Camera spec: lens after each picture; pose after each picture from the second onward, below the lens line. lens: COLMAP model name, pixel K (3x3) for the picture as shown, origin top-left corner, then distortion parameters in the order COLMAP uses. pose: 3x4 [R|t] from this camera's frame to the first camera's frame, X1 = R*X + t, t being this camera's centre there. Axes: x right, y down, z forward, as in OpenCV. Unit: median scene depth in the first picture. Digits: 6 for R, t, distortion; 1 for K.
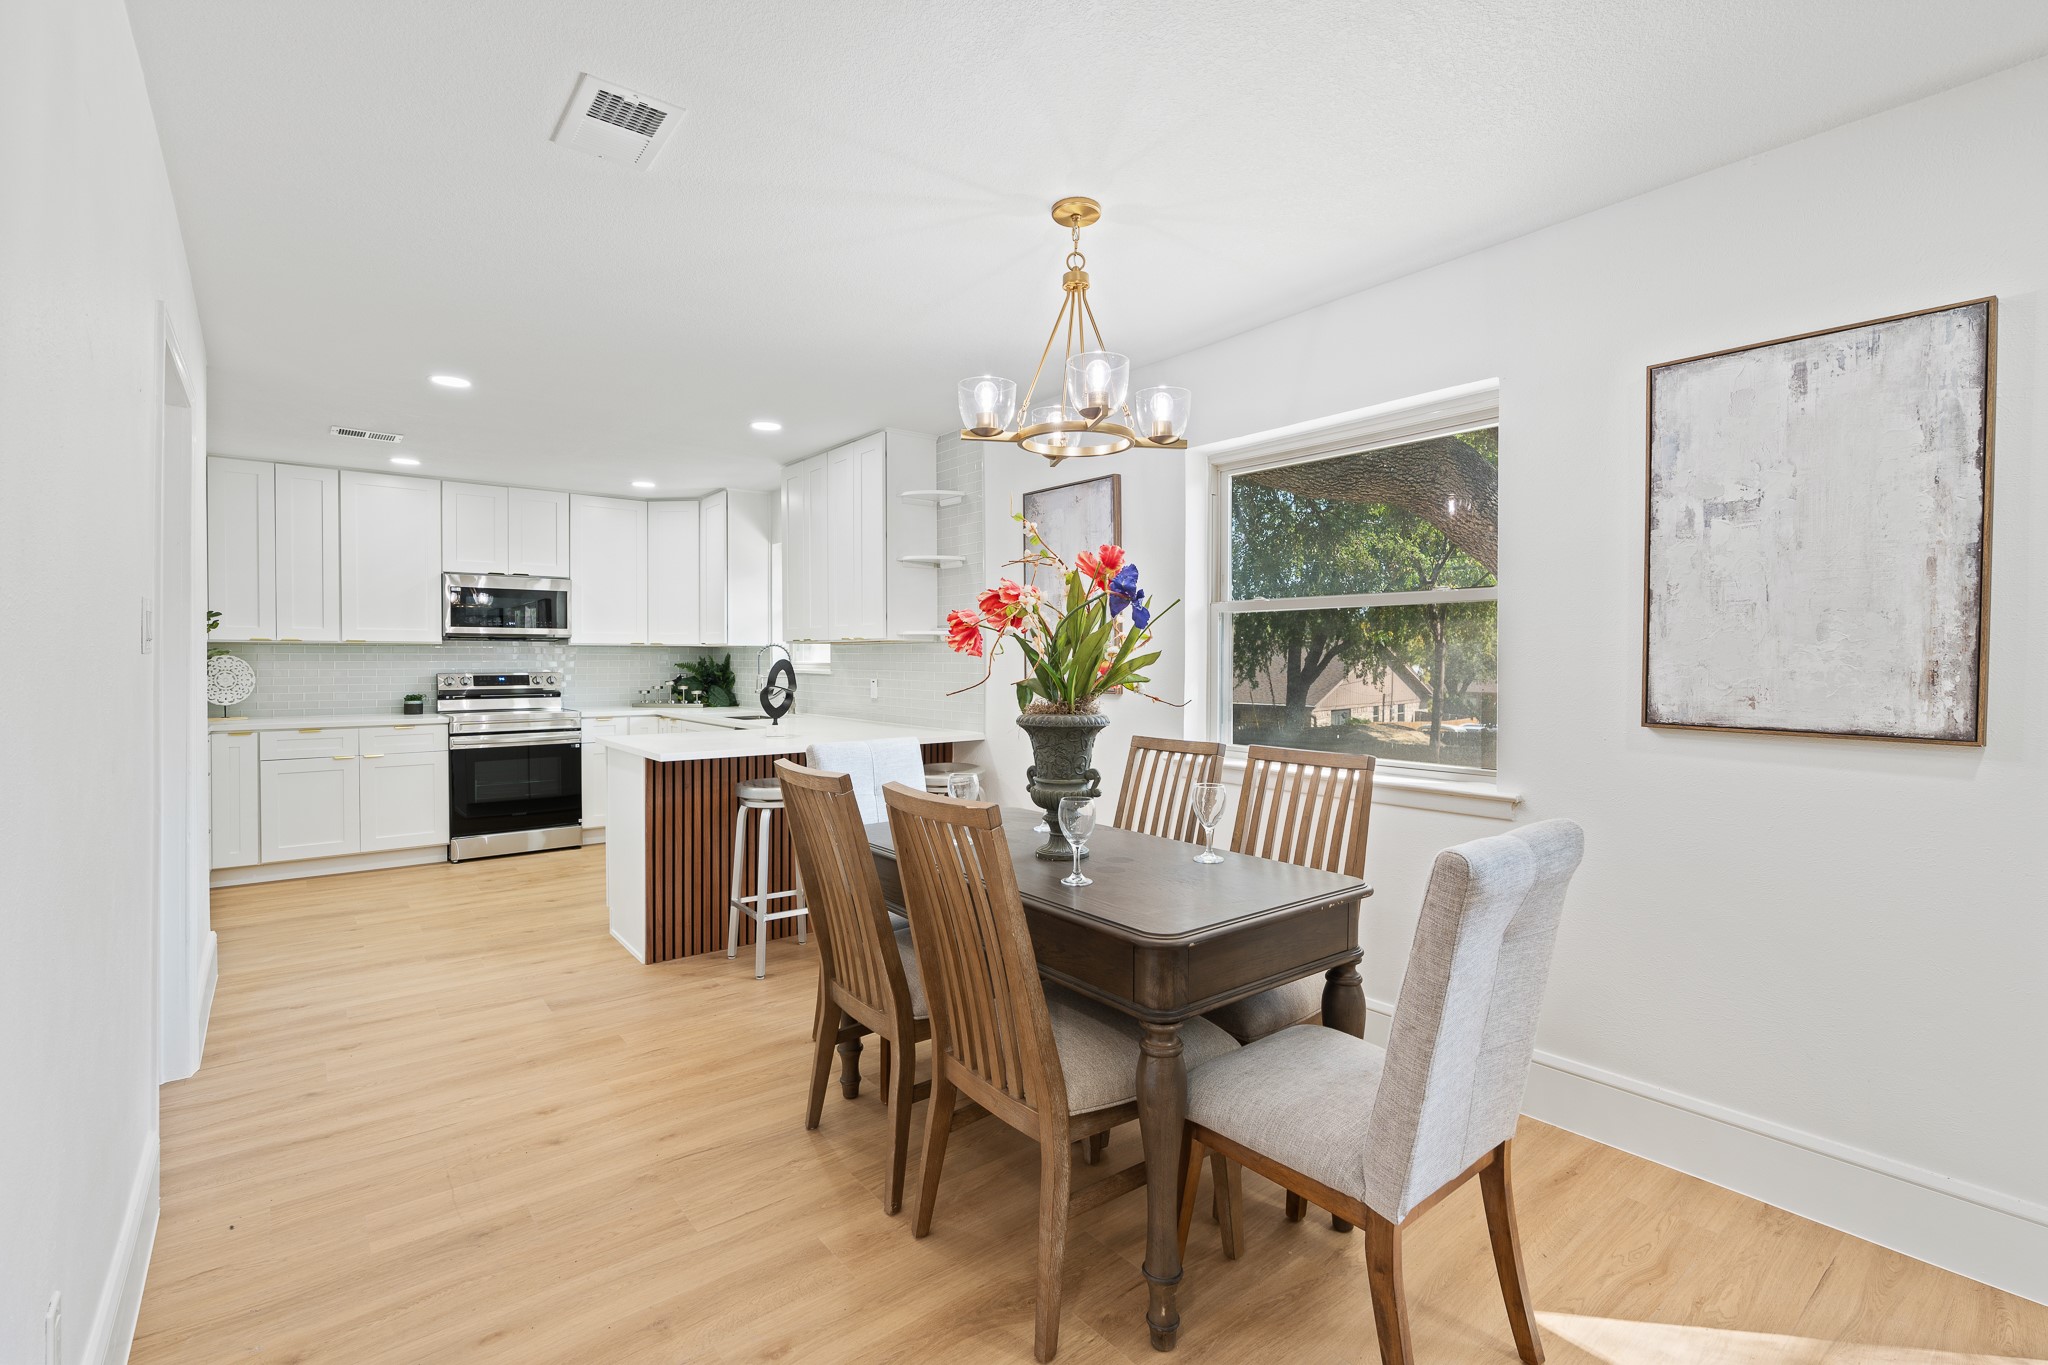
lens RADIAL K [[928.3, 0, 1030.6], [0, 928.3, 653.6], [0, 0, 1]] dist [-0.005276, 0.000515]
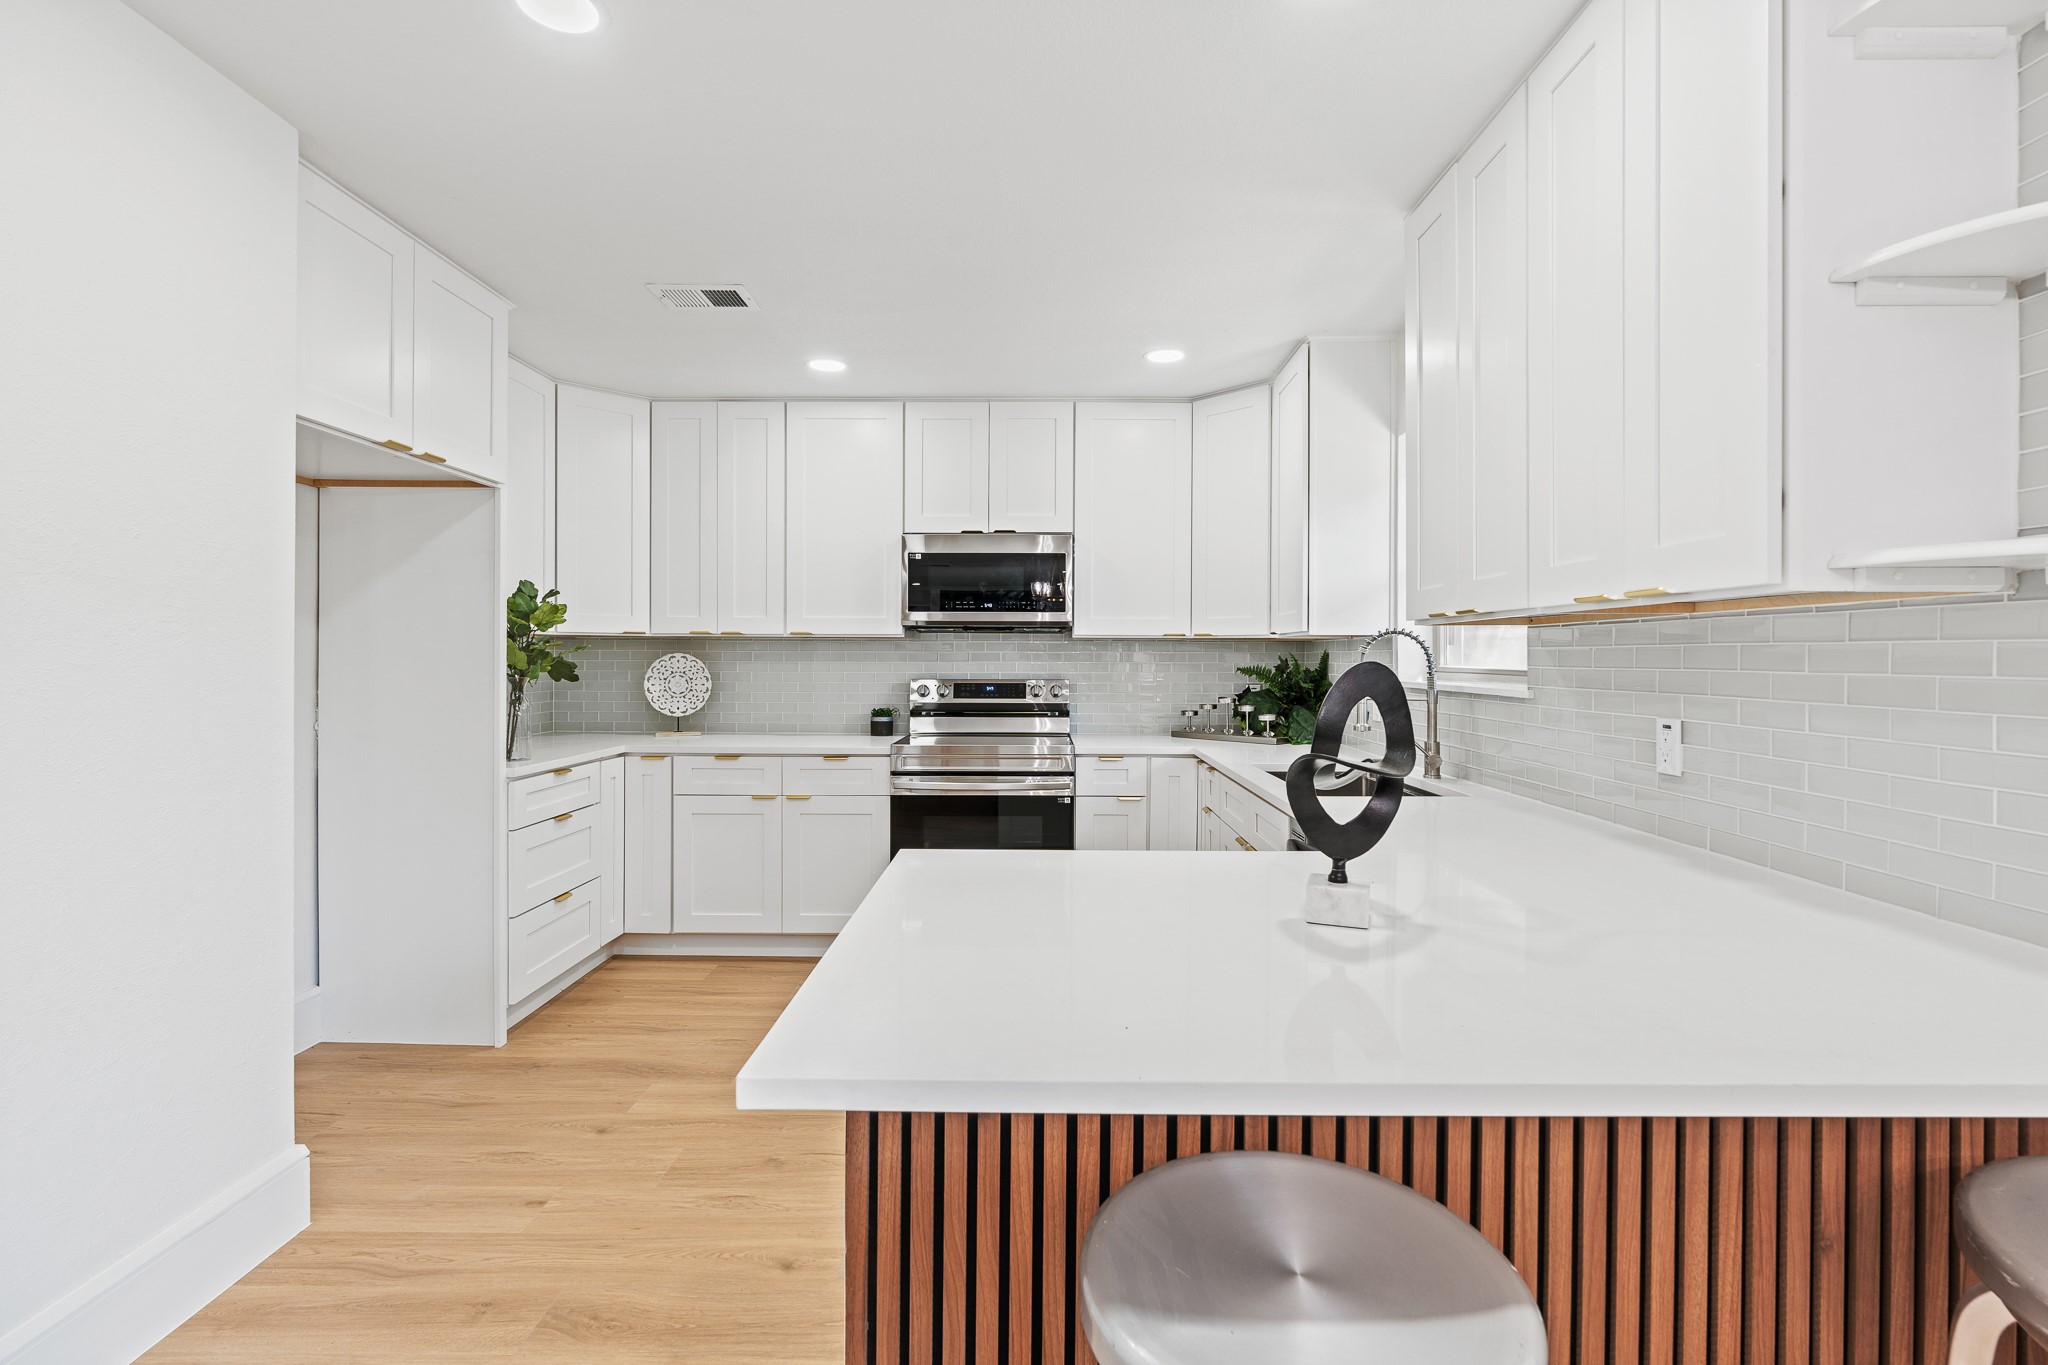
lens RADIAL K [[928.3, 0, 1030.6], [0, 928.3, 653.6], [0, 0, 1]] dist [-0.005276, 0.000515]
pose [[0.770582, -0.000536, -0.637340, -0.116078], [-0.000436, 0.999999, -0.001369, 0.002845], [0.637340, 0.001333, 0.770581, 0.509577]]
